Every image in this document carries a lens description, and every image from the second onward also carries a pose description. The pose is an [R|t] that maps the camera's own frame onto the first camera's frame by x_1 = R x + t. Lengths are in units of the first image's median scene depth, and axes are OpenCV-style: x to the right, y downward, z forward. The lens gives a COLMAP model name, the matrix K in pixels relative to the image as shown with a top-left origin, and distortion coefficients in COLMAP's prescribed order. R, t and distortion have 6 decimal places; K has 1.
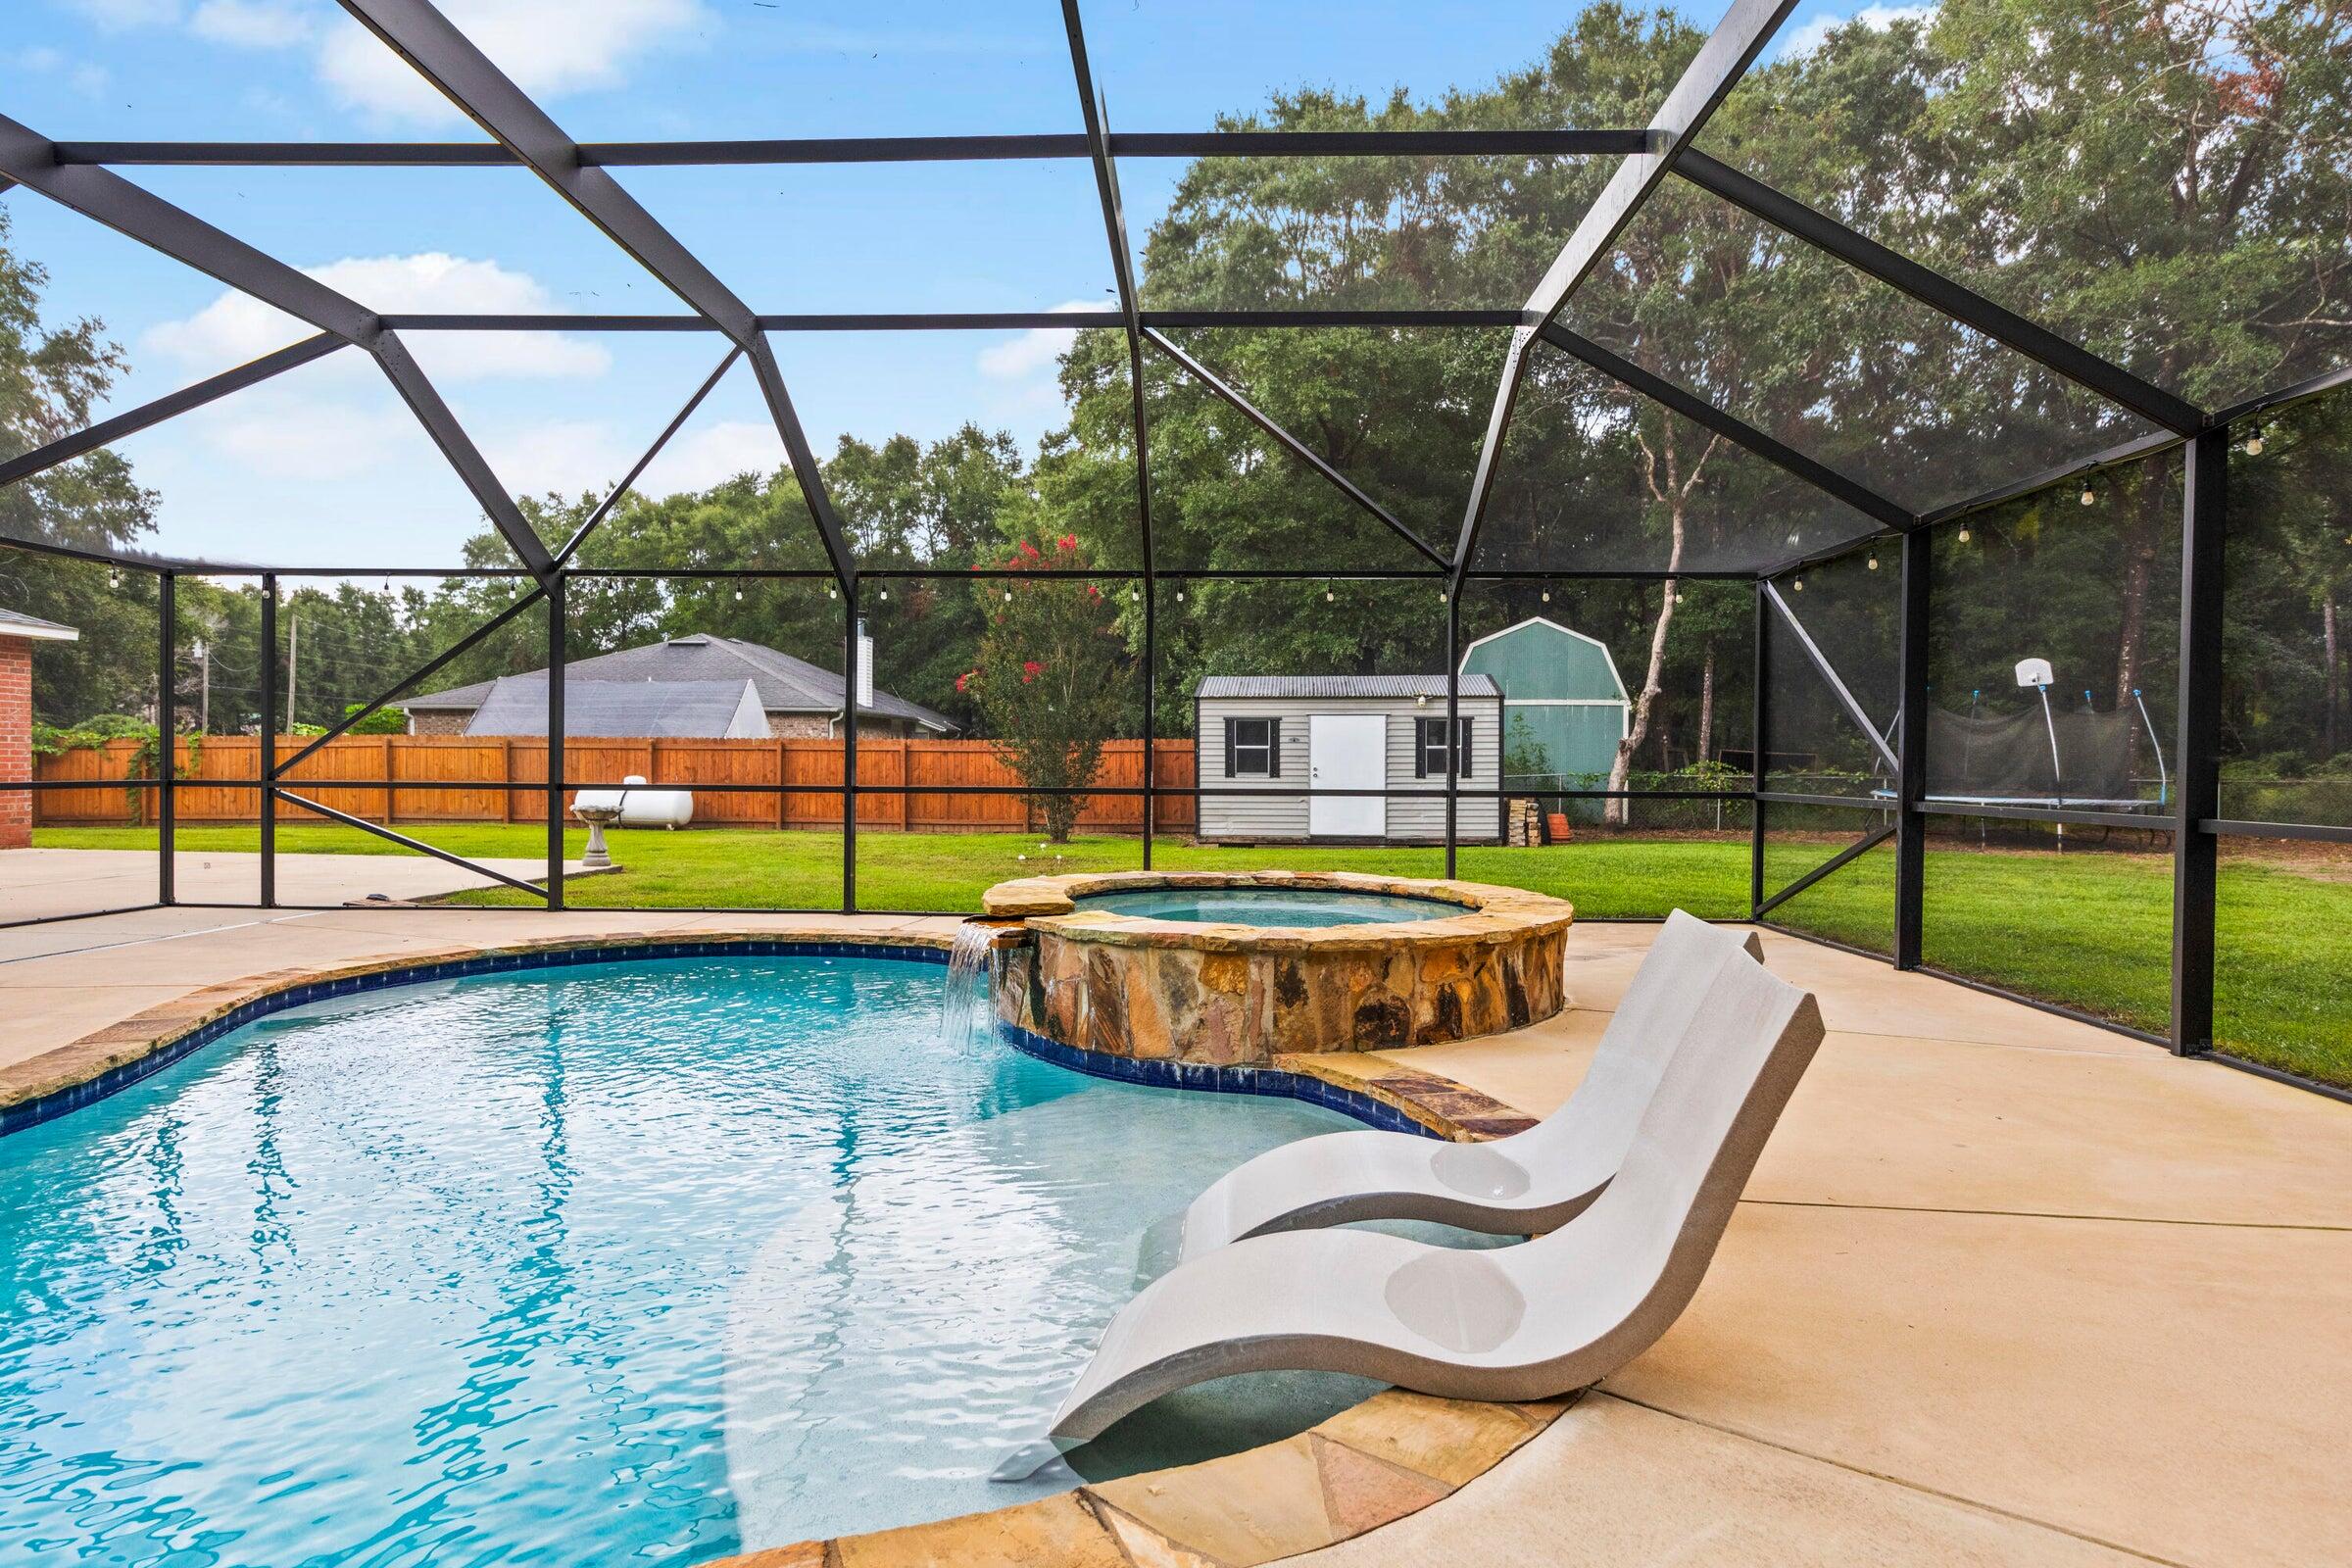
lens RADIAL K [[1284.7, 0, 1177.3], [0, 1284.7, 781.9], [0, 0, 1]] dist [0.000364, 0.000002]
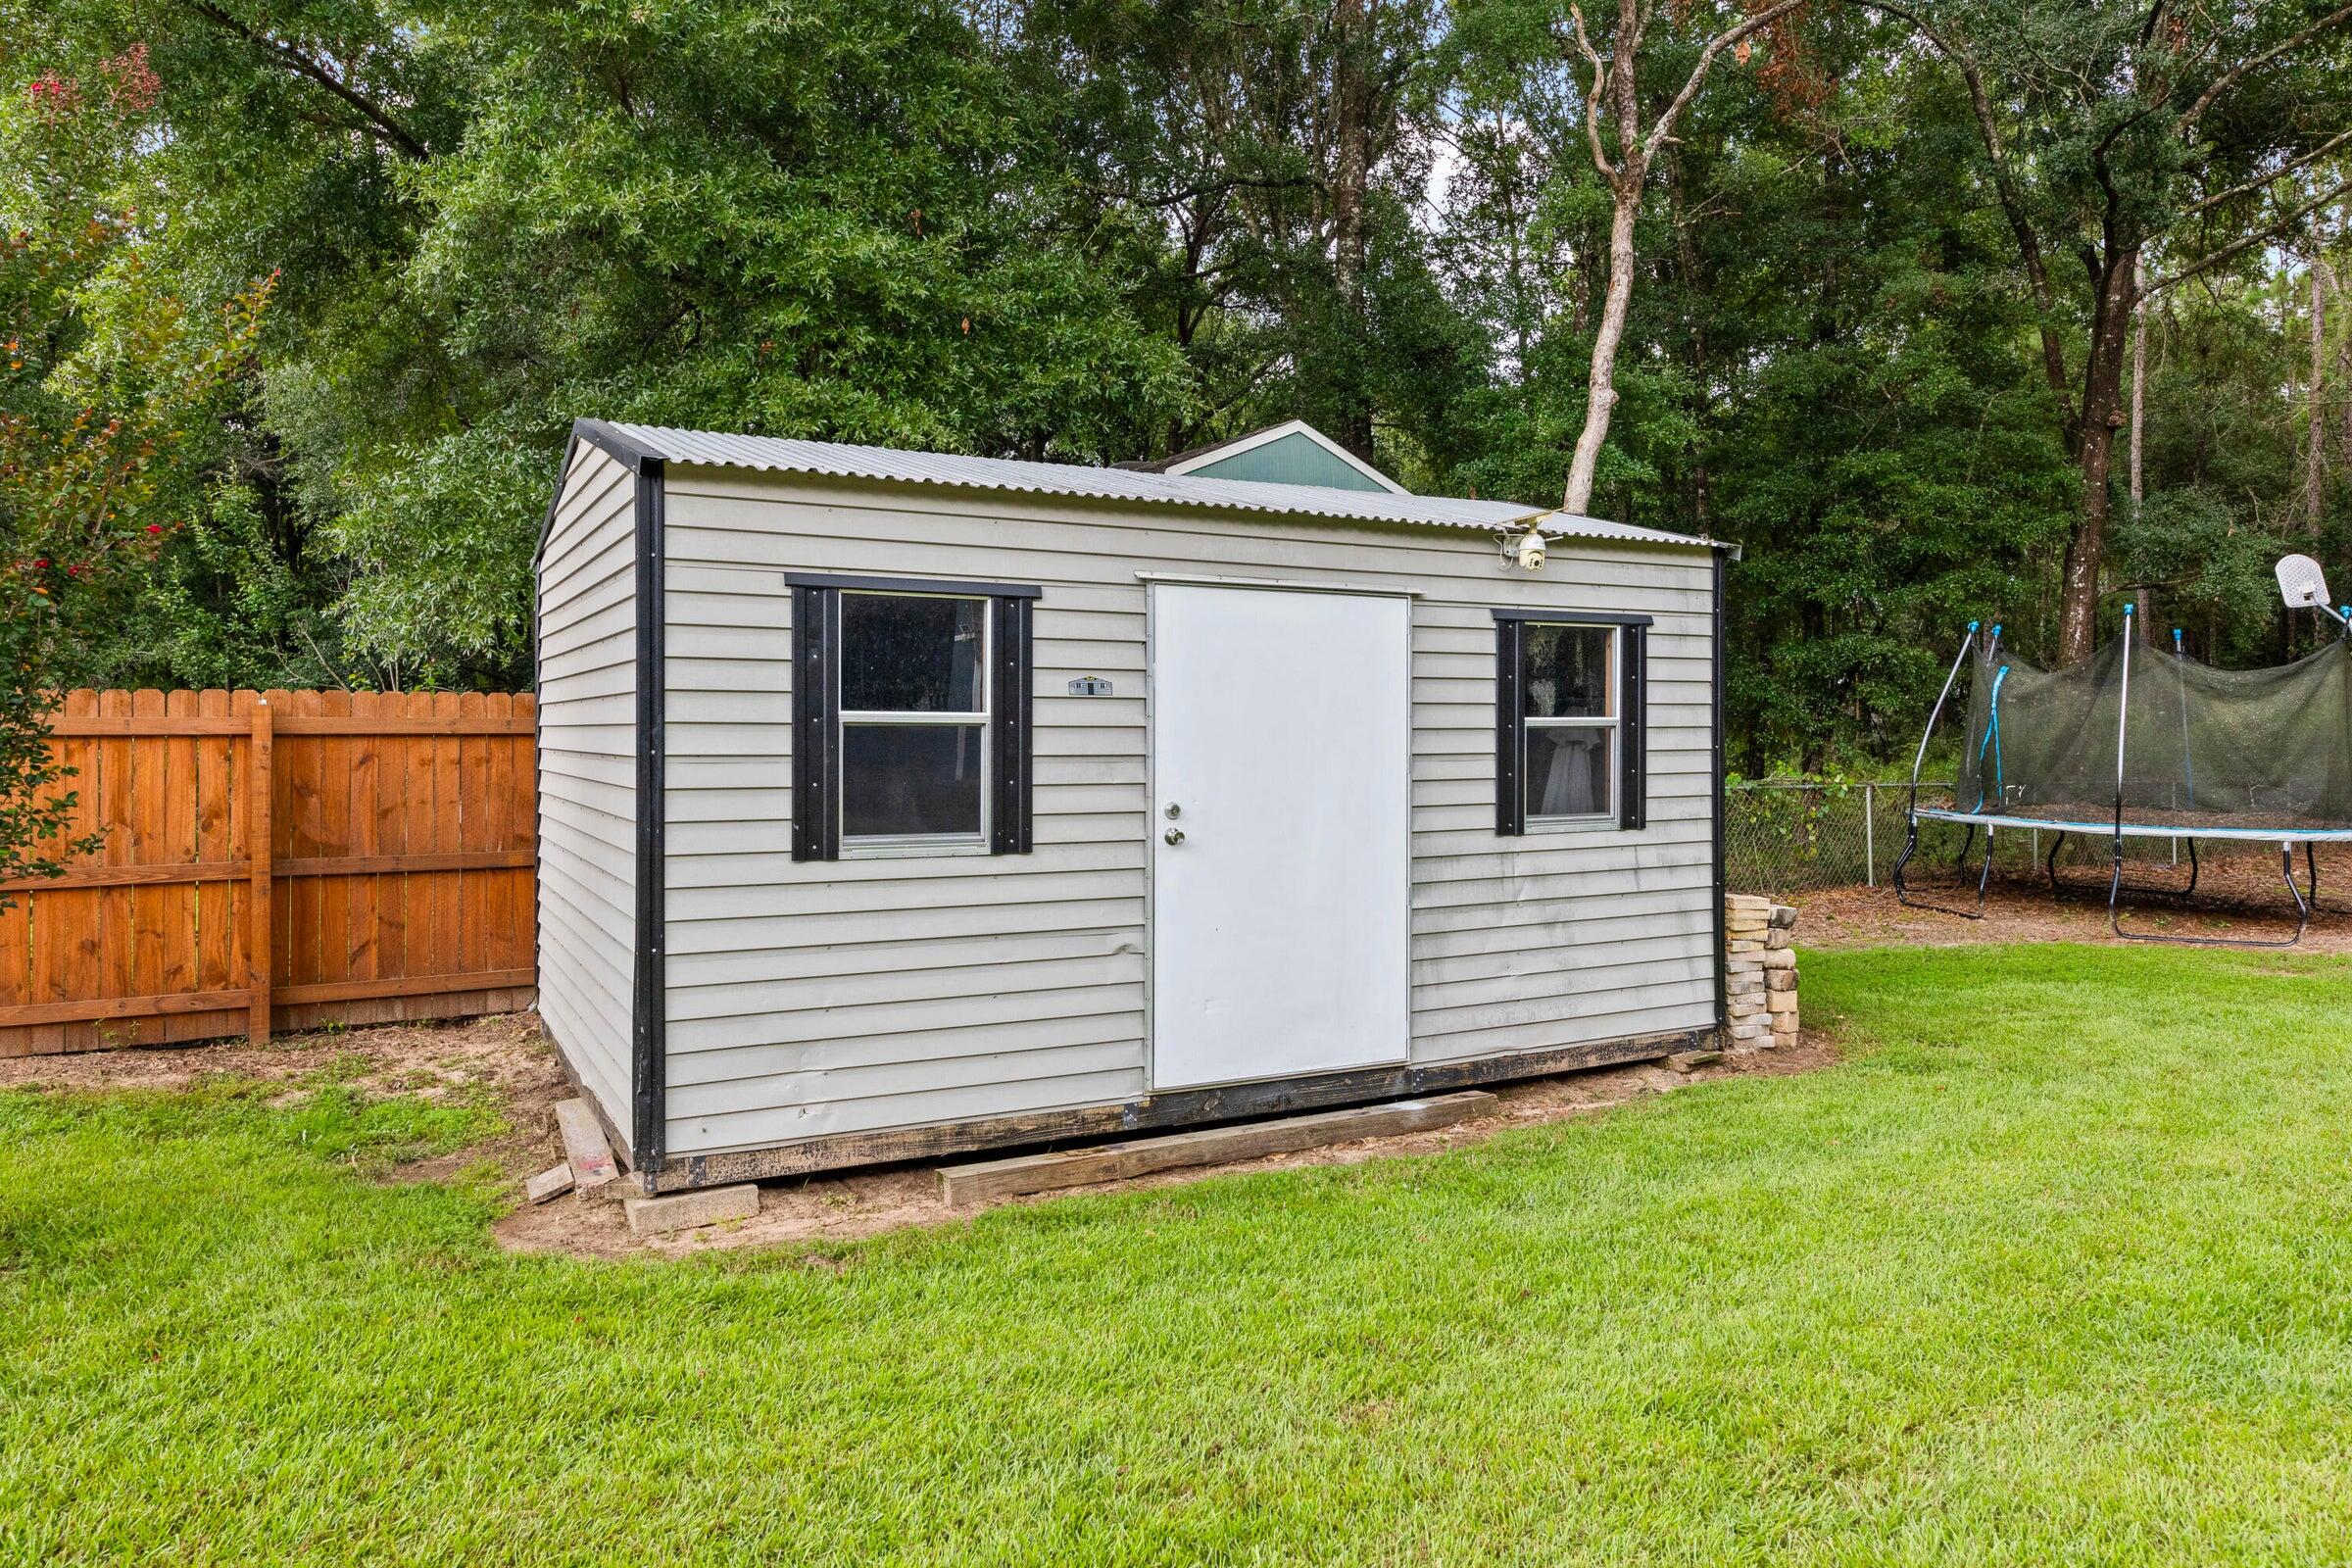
lens RADIAL K [[1588.3, 0, 1178.4], [0, 1588.3, 765.8], [0, 0, 1]] dist [-0.004328, -0.000967]
pose [[0.838352, -0.007286, 0.545081, -0.050202], [0.011439, 0.999926, -0.004228, -0.017174], [-0.545010, 0.009779, 0.838373, 0.750009]]
